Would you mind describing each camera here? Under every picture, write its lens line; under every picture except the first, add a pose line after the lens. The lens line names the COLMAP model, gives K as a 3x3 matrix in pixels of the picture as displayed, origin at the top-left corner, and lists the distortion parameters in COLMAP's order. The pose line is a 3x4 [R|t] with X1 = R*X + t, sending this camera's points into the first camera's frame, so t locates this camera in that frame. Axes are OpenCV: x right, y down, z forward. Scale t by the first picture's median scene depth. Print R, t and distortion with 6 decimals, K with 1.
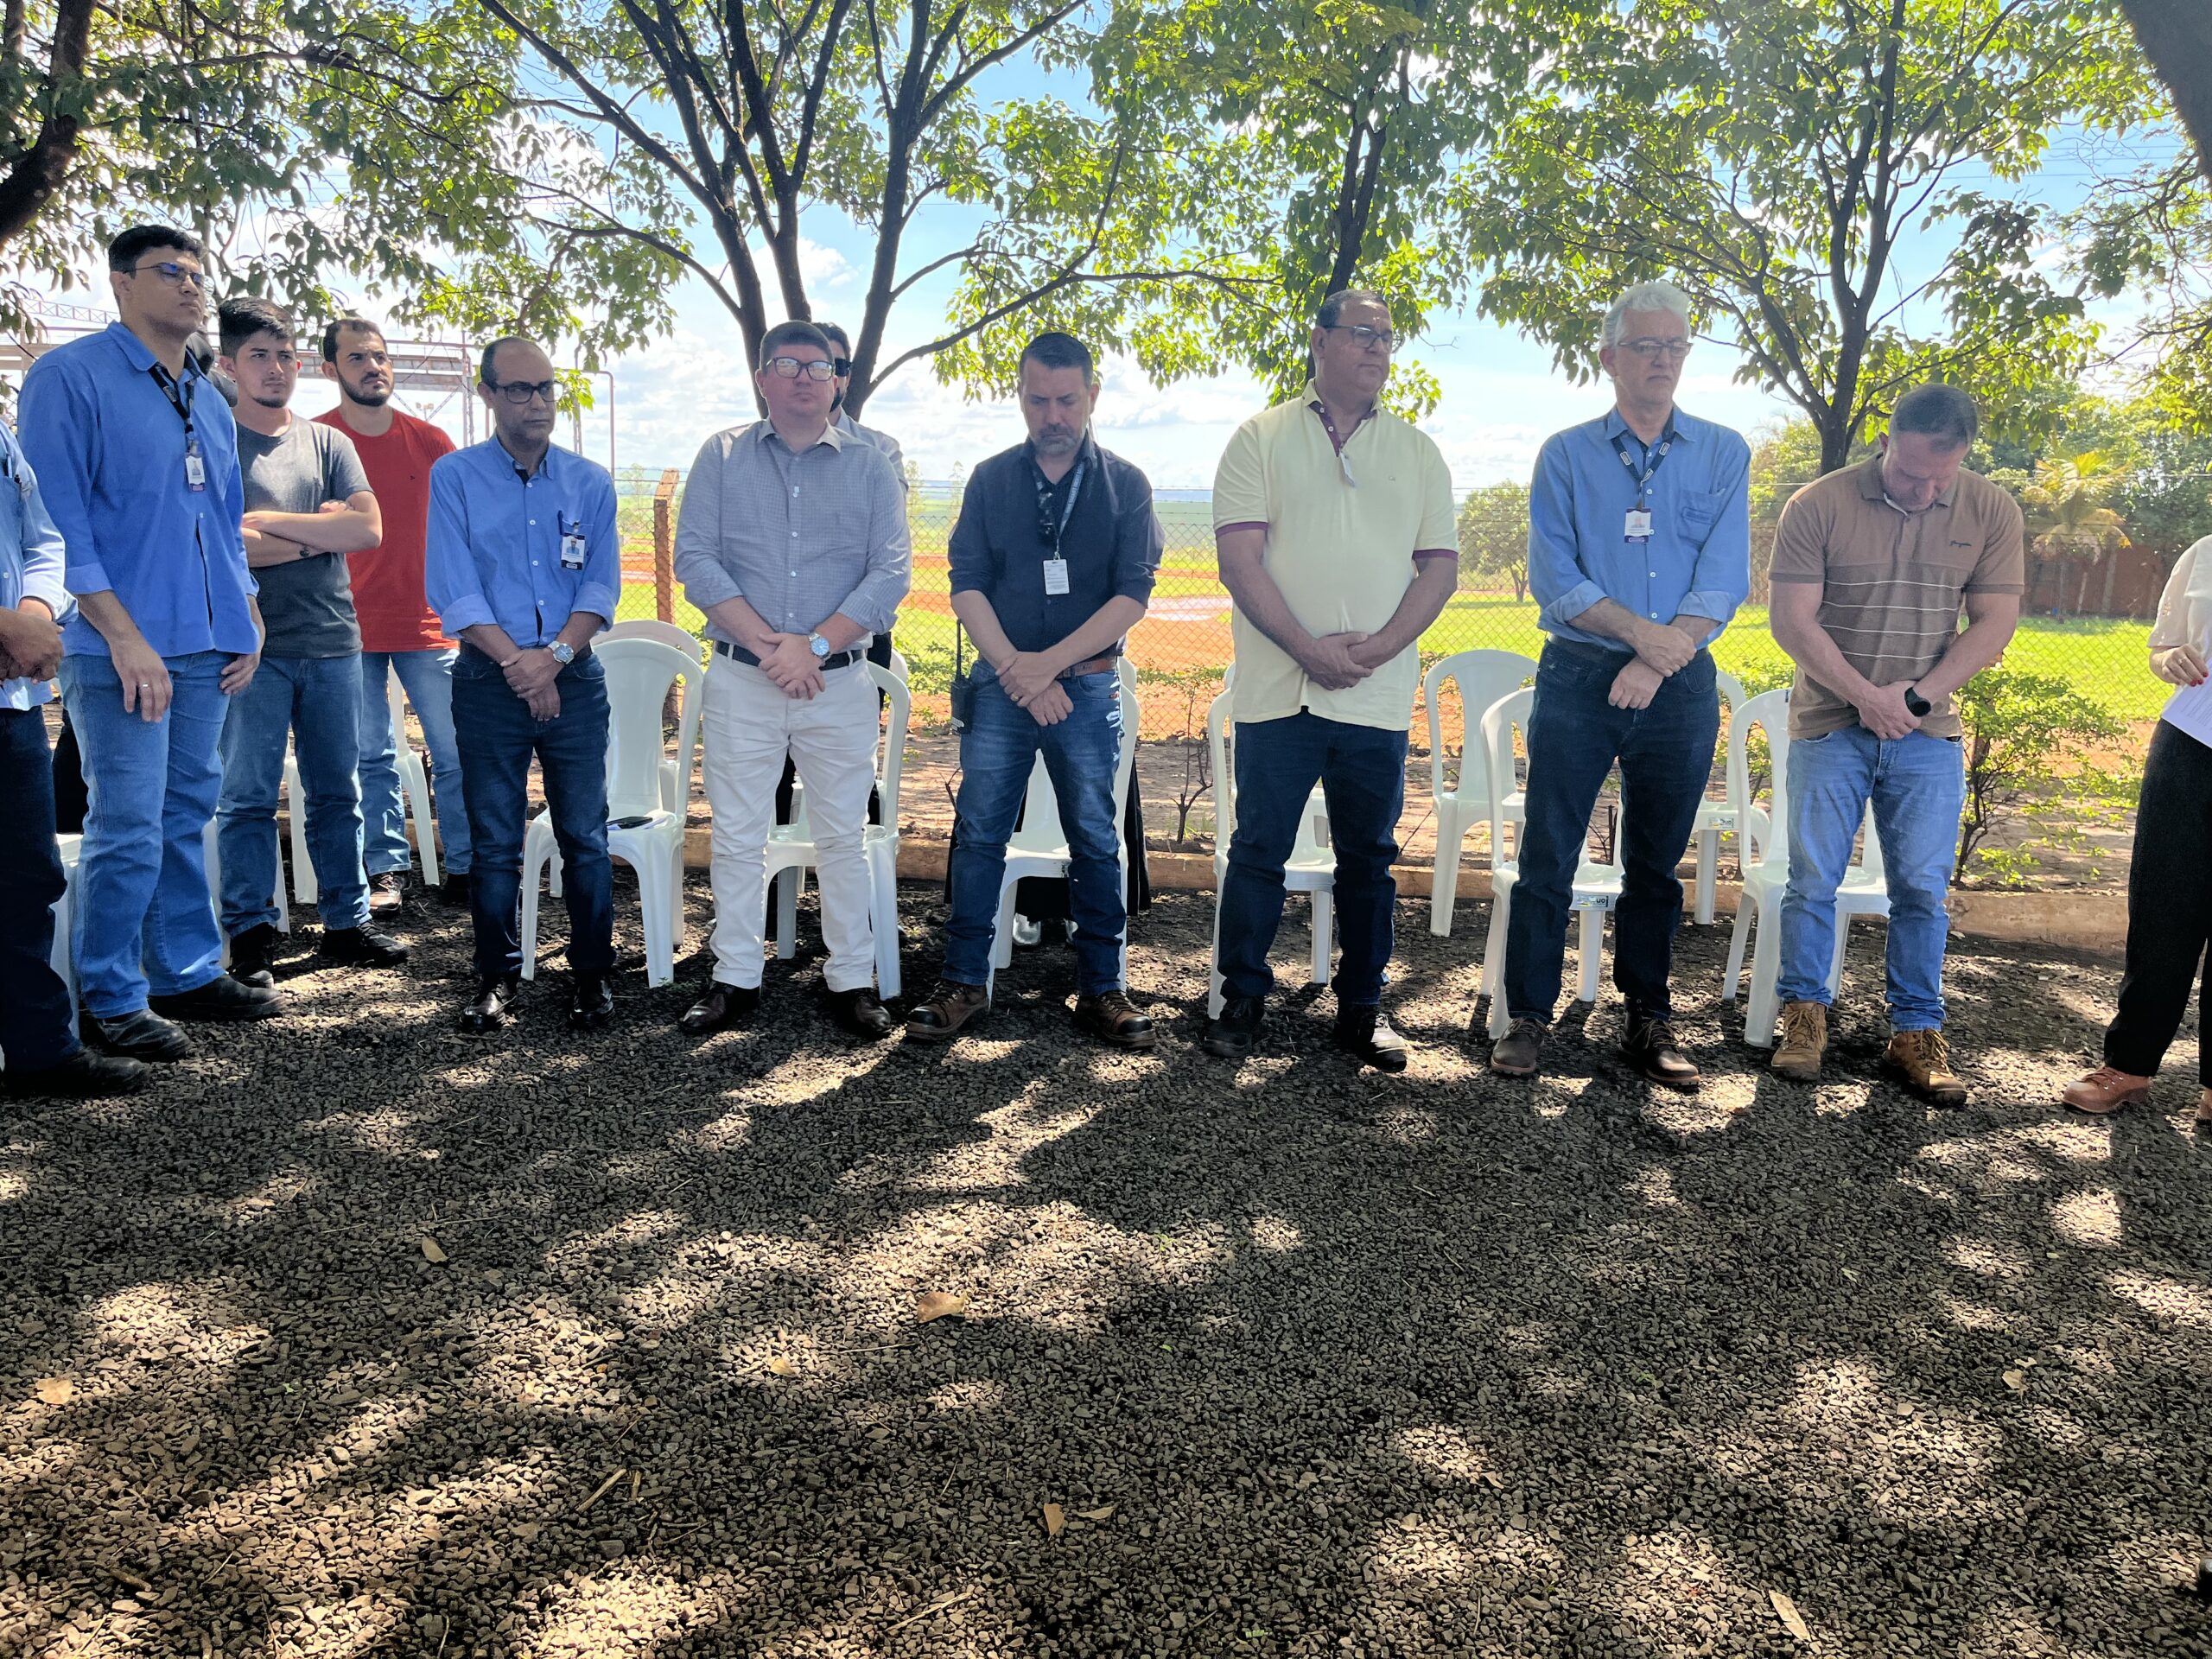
lens RADIAL K [[1673.2, 0, 1132.6], [0, 1673.2, 822.0], [0, 0, 1]] dist [0.059880, -0.072312]
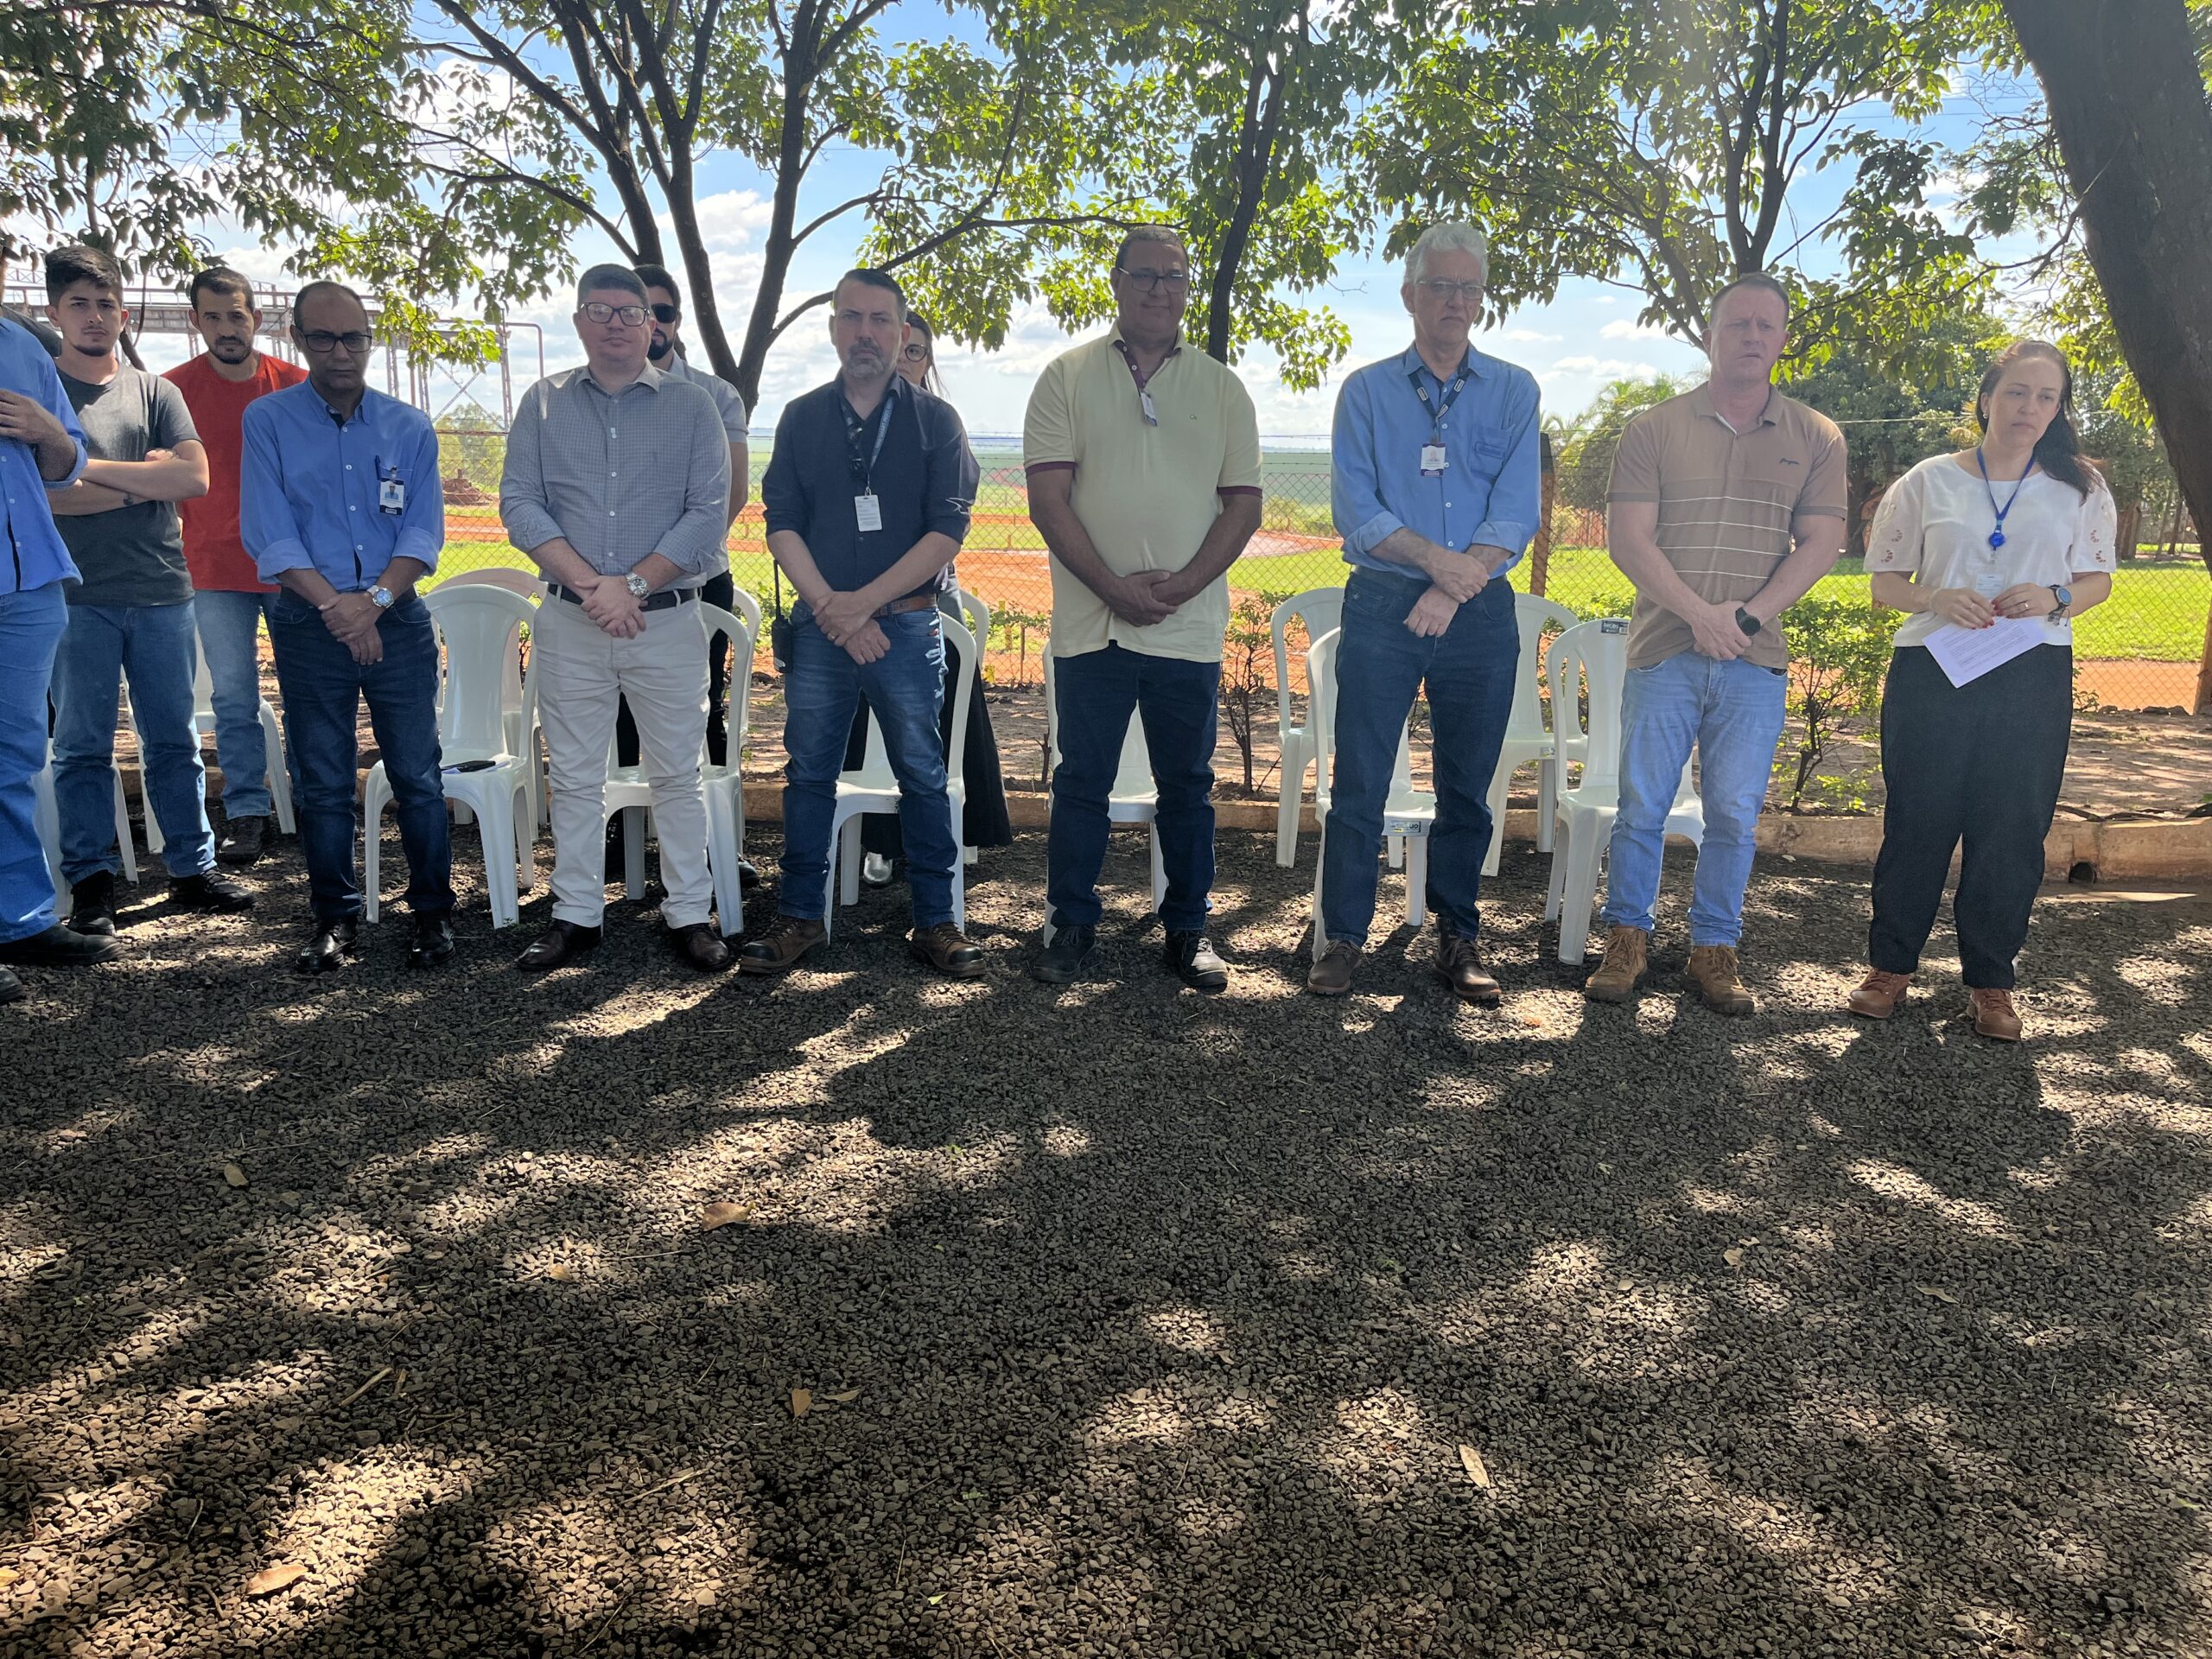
lens RADIAL K [[1673.2, 0, 1130.0], [0, 1673.2, 827.4], [0, 0, 1]] dist [0.059880, -0.072312]
pose [[0.999497, -0.016196, 0.027272, 0.072168], [0.015337, 0.999389, 0.031399, 0.011941], [-0.027764, -0.030965, 0.999135, -0.027632]]
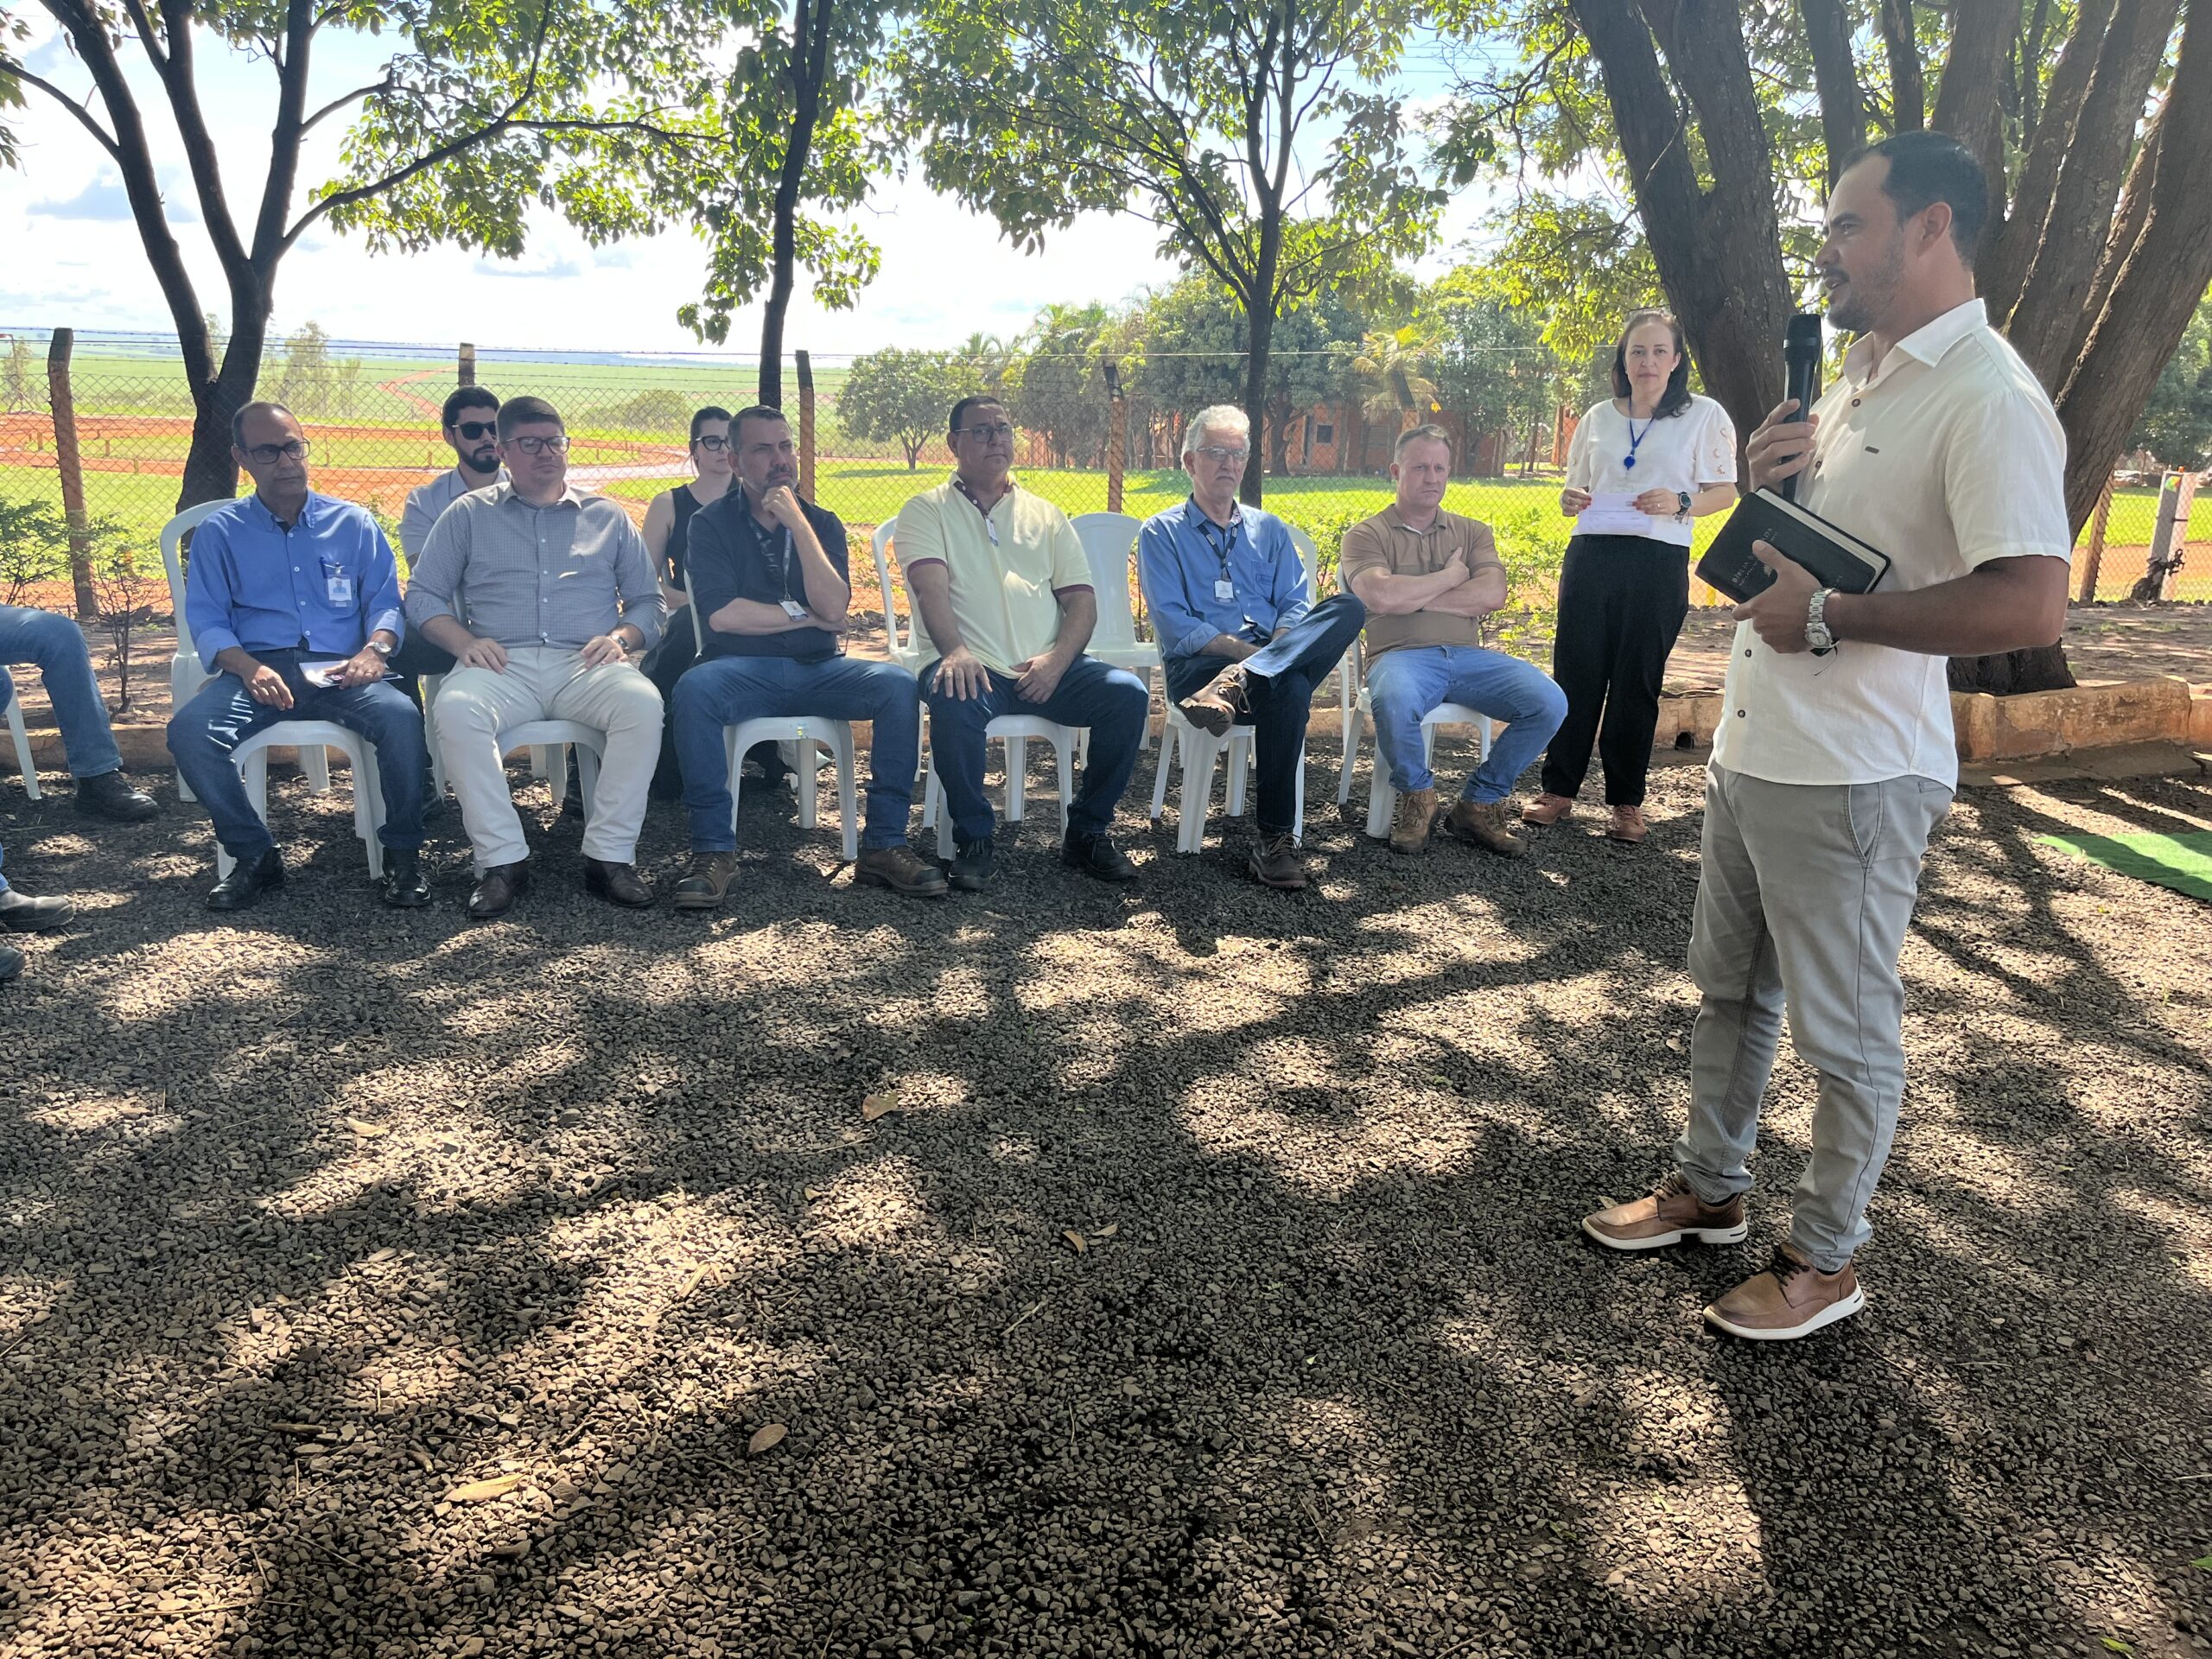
lens RADIAL K [[1673.2, 0, 1096.5], [0, 1673.2, 825.9], [0, 0, 1]] dist [0.059880, -0.072312]
pose [[0.942615, -0.084205, 0.323089, -0.209889], [0.058601, 0.994378, 0.088192, 0.005716], [-0.328699, -0.064198, 0.942250, -0.065553]]
